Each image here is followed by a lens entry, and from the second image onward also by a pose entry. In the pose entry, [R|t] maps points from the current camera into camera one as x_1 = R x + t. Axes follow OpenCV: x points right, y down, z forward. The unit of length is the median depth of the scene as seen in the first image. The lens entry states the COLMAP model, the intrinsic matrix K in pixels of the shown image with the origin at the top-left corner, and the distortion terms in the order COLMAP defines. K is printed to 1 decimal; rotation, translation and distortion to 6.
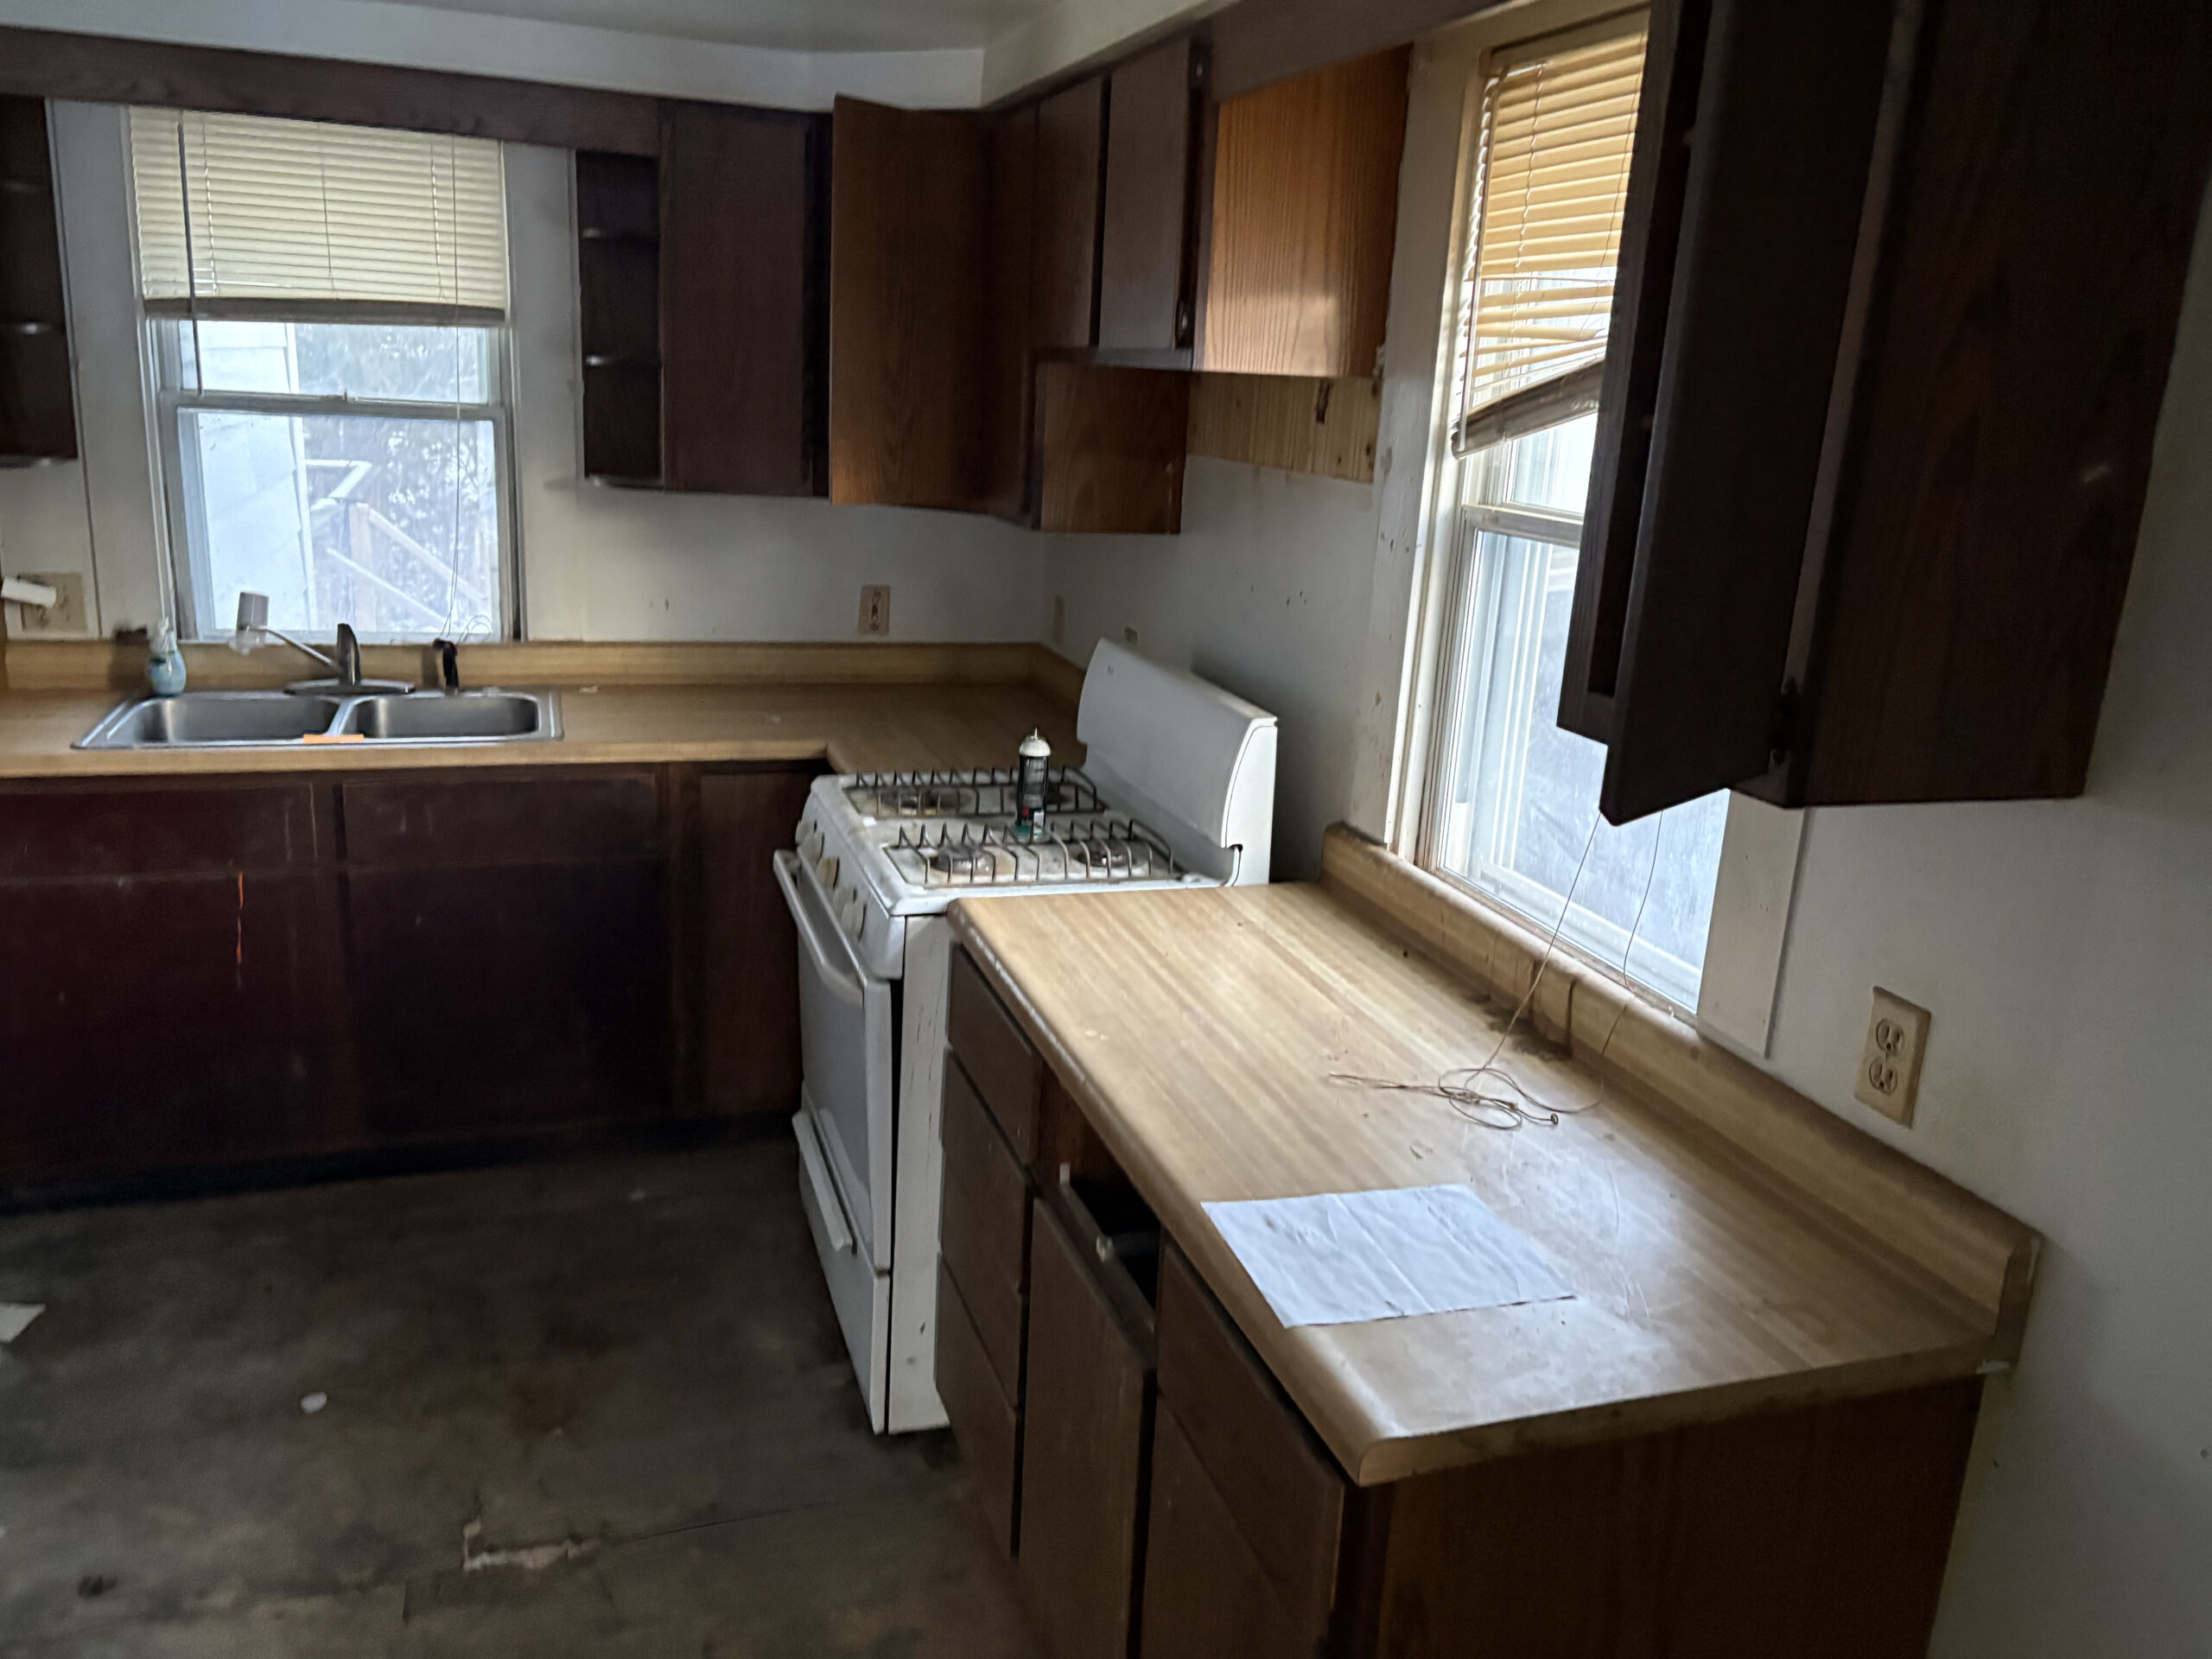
lens RADIAL K [[1665.3, 0, 1105.7], [0, 1665.3, 831.3], [0, 0, 1]] dist [0.006996, 0.001166]
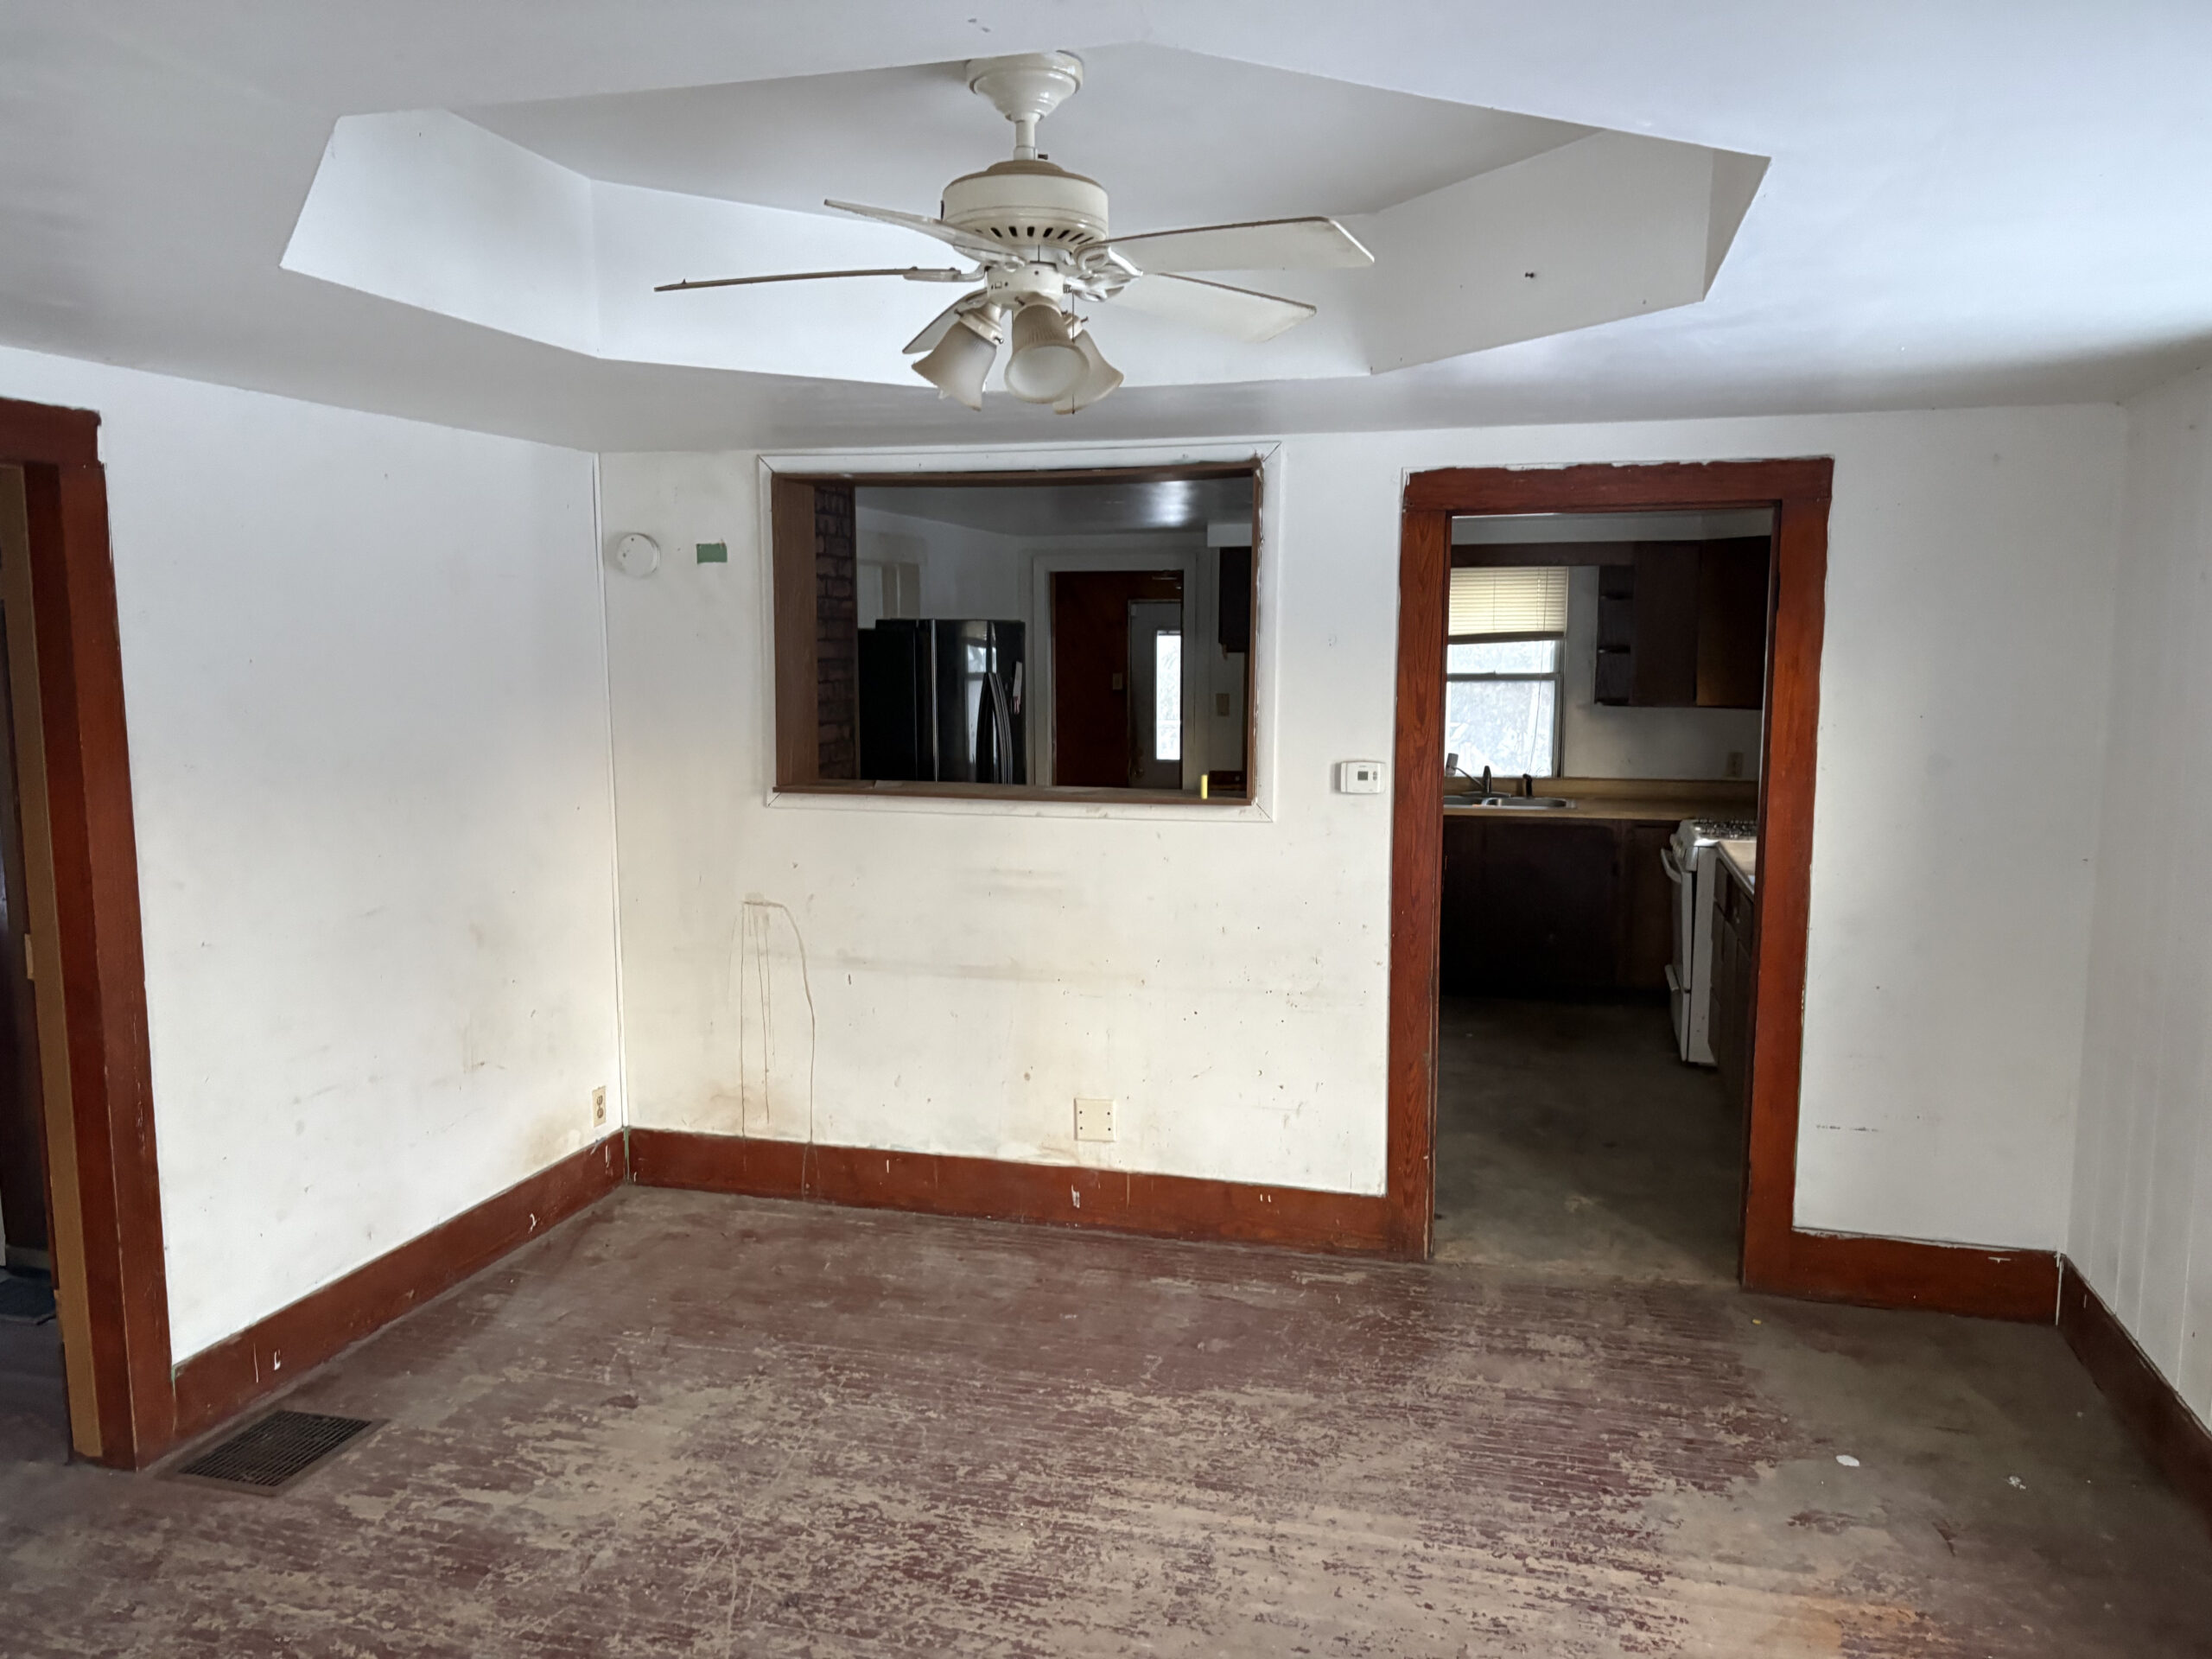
lens RADIAL K [[1665.3, 0, 1103.0], [0, 1665.3, 833.1], [0, 0, 1]] dist [0.006996, 0.001166]
pose [[0.834535, 0.017720, -0.550669, 0.377772], [-0.102628, 0.986989, -0.123772, 0.308070], [0.541312, 0.159806, 0.825496, -1.192645]]
